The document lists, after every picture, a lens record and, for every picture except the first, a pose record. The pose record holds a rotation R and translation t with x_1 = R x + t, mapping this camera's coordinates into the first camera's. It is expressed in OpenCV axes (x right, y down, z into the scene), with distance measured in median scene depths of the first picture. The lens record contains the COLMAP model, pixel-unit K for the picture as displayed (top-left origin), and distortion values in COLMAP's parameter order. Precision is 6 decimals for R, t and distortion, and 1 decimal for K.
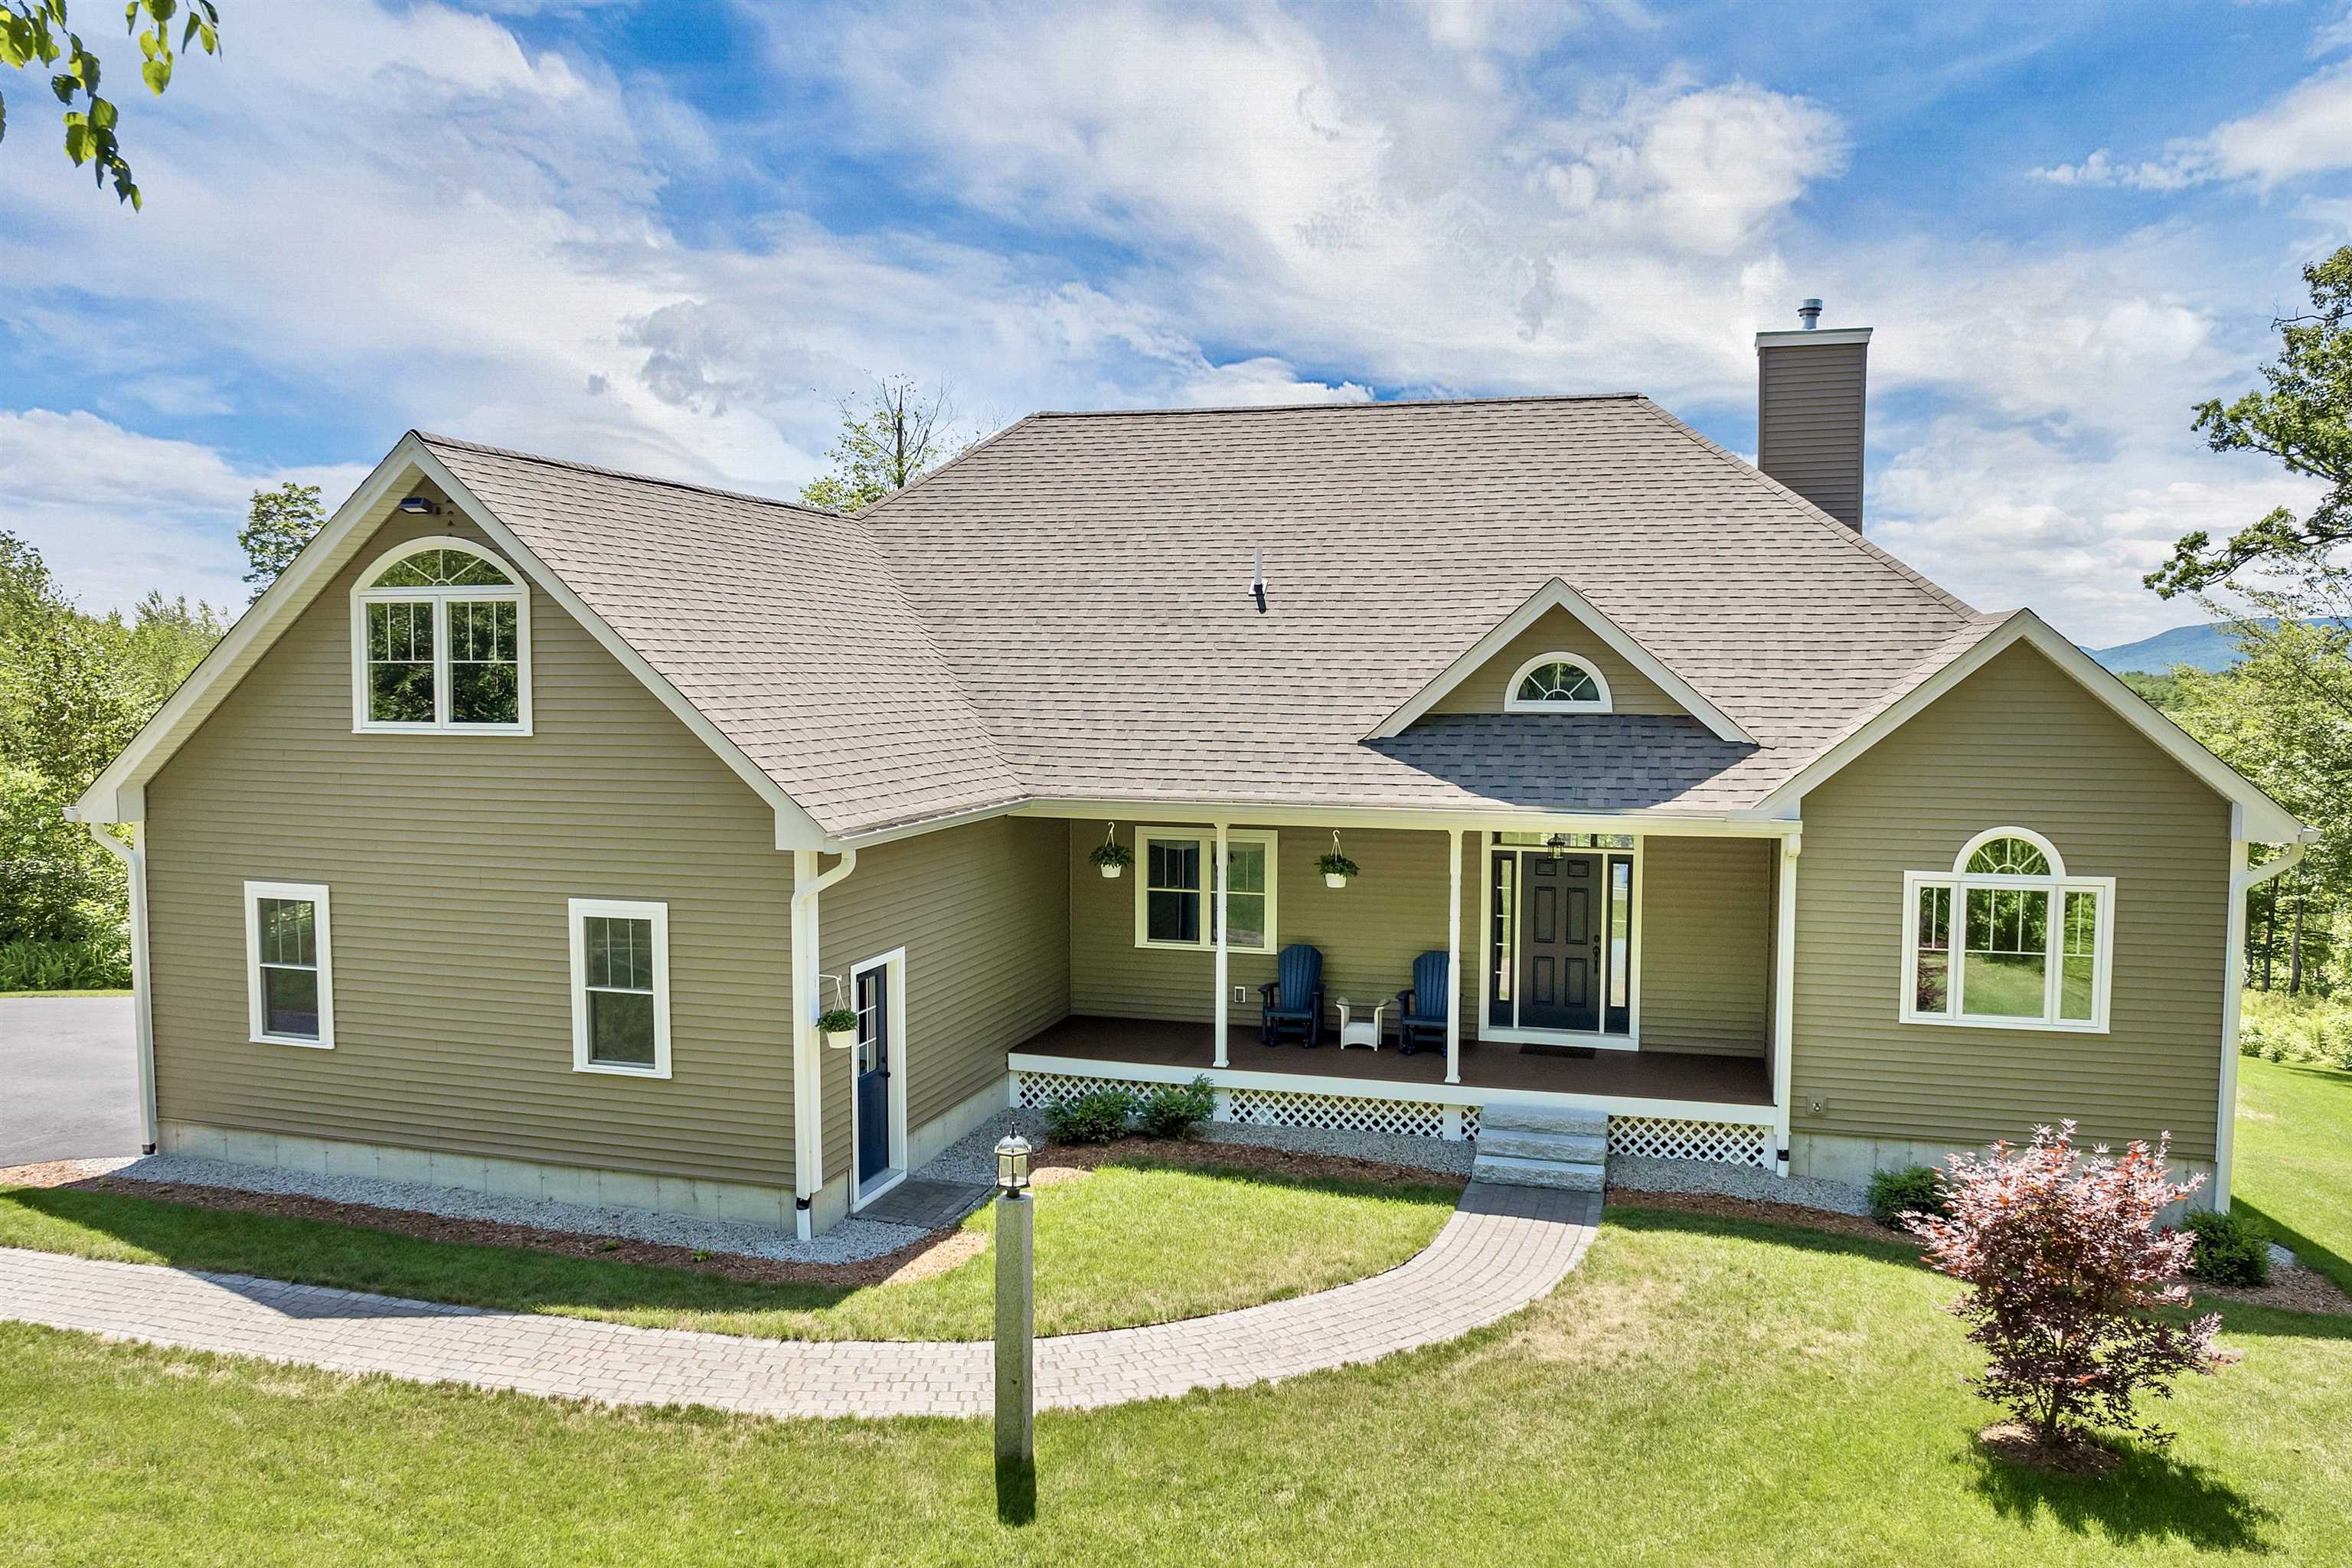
lens RADIAL K [[1616.2, 0, 1176.0], [0, 1616.2, 784.0], [0, 0, 1]] dist [-0.031983, -0.003744]
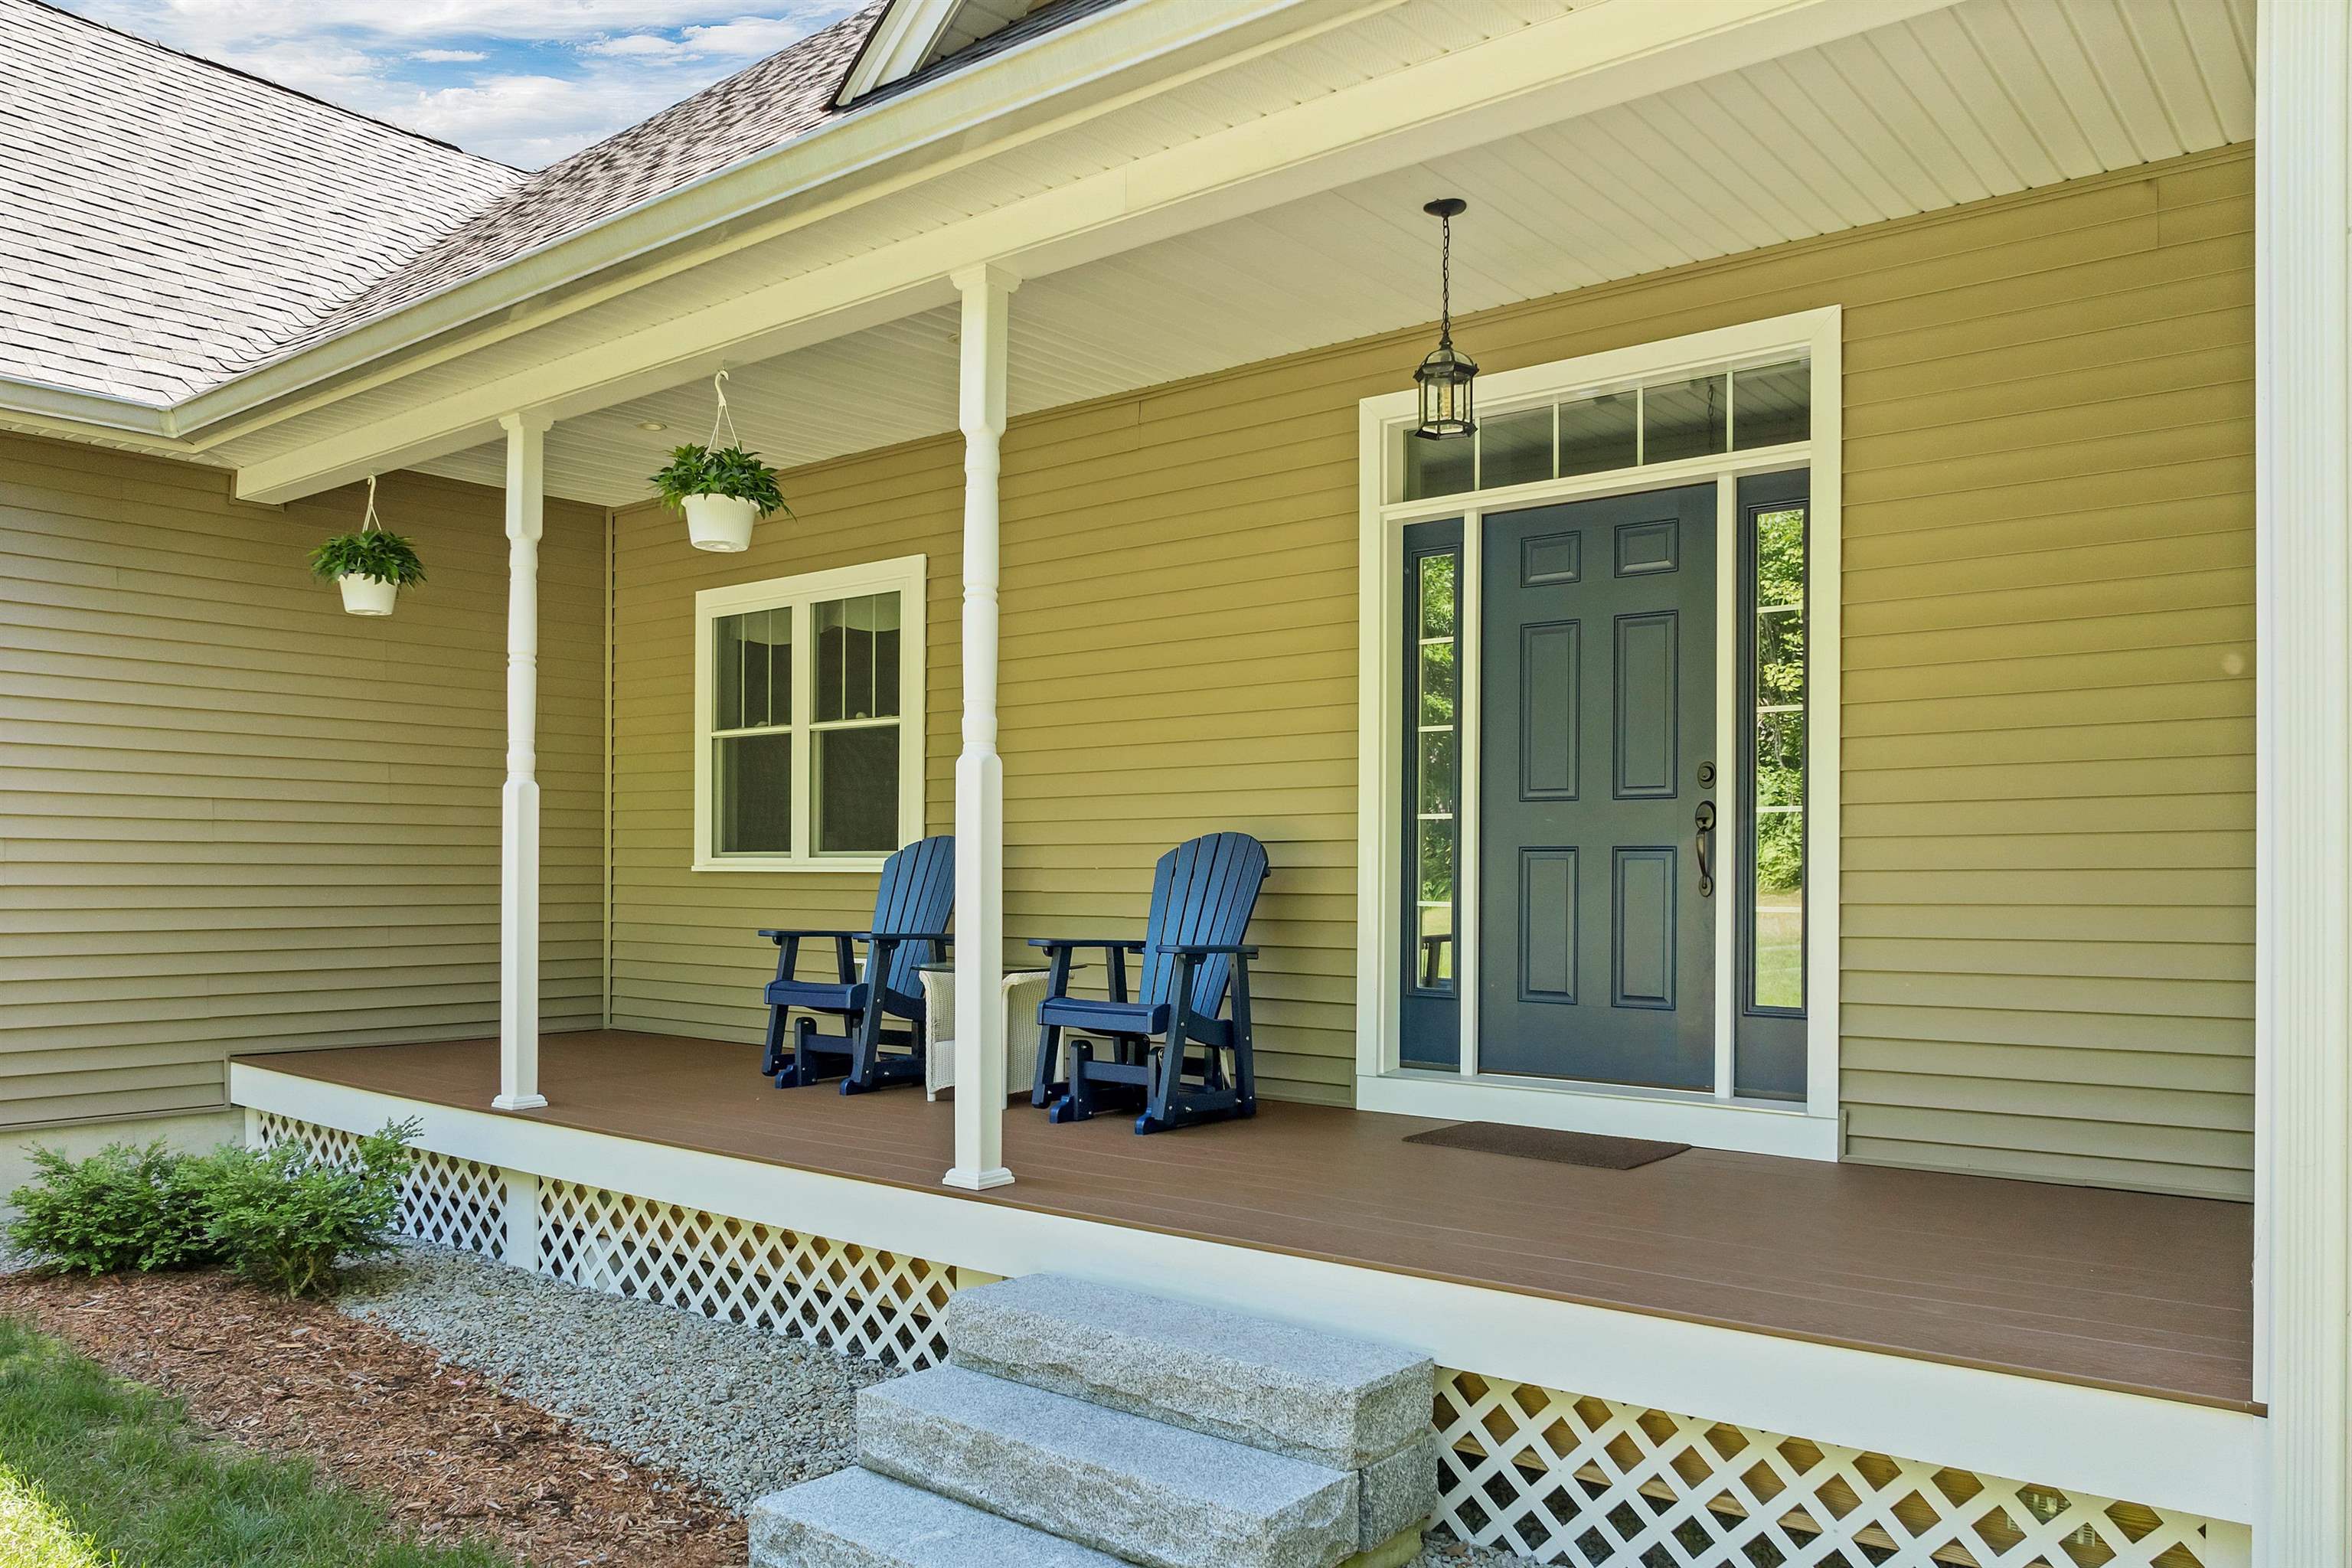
lens RADIAL K [[1685.6, 0, 1179.0], [0, 1685.6, 874.6], [0, 0, 1]] dist [-0.031039, -0.002214]
pose [[0.926947, 0.003994, -0.375172, 0.321365], [-0.029466, 0.997630, -0.062183, 0.152431], [0.374034, 0.068696, 0.924867, 0.763124]]
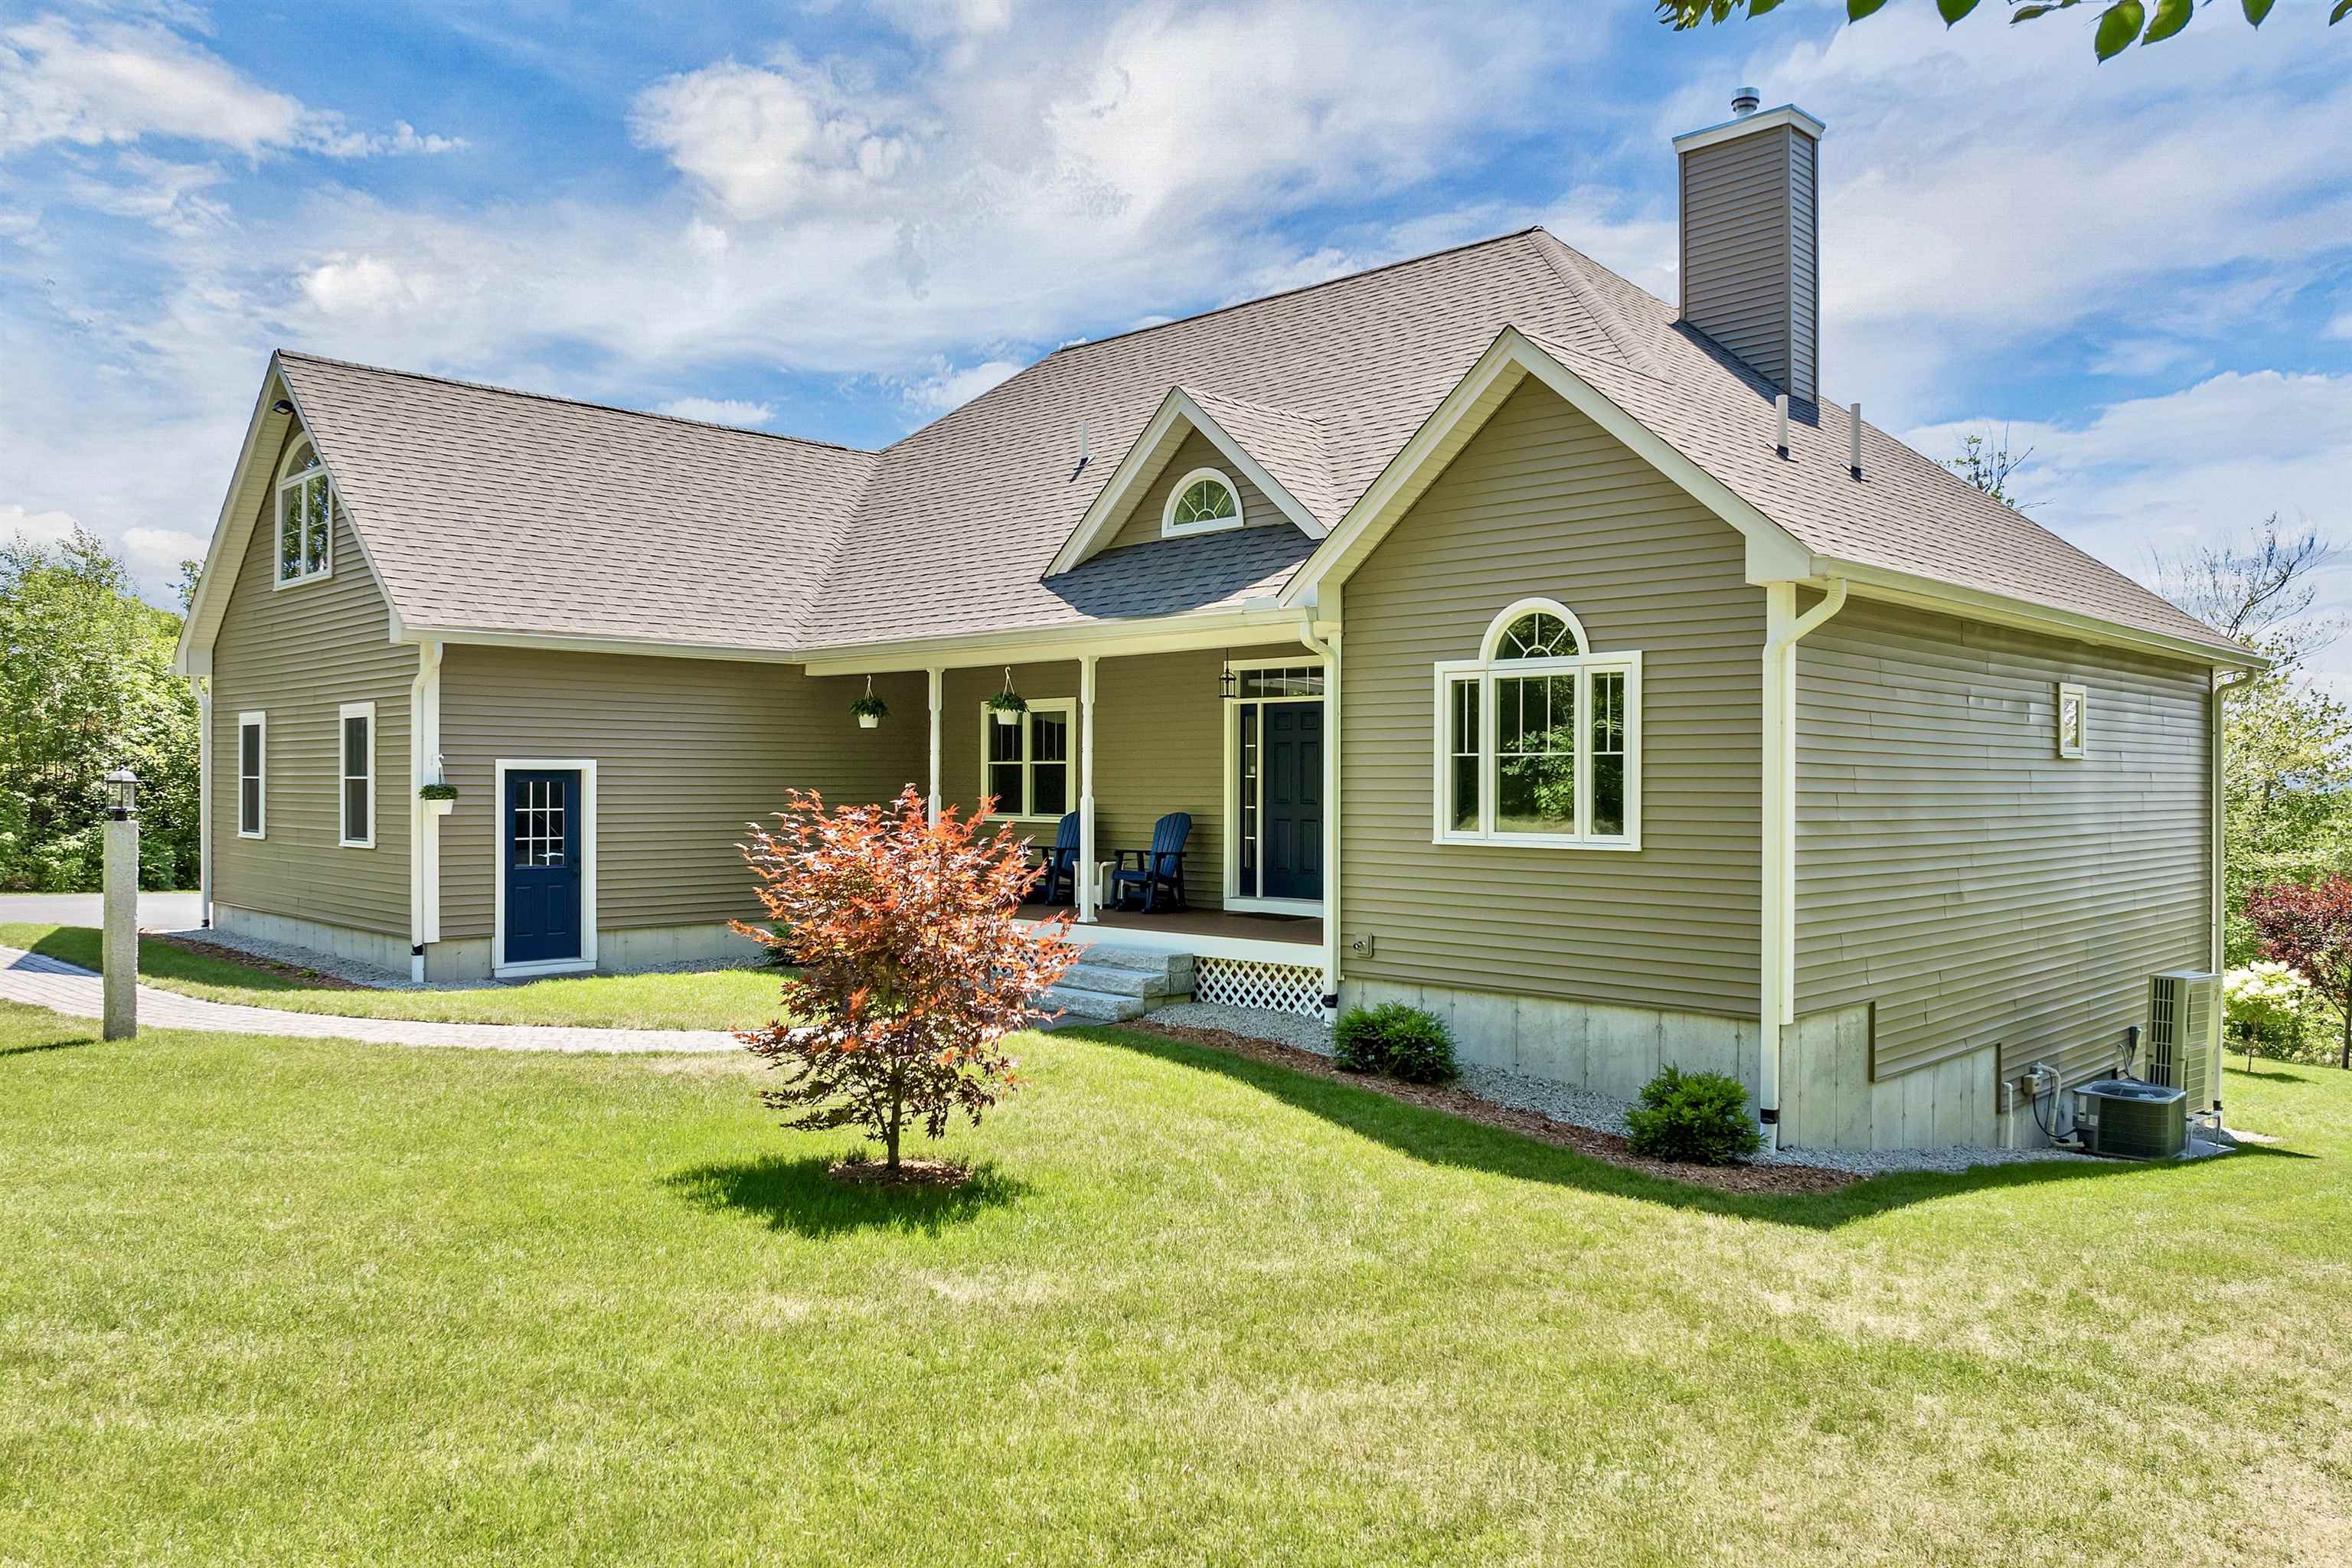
lens RADIAL K [[1658.2, 0, 1176.0], [0, 1658.2, 784.0], [0, 0, 1]] dist [-0.005798, -0.001998]
pose [[0.882870, 0.002531, -0.469611, 0.698340], [-0.033289, 0.997807, -0.057205, 0.162032], [0.468436, 0.066137, 0.881018, 0.160008]]
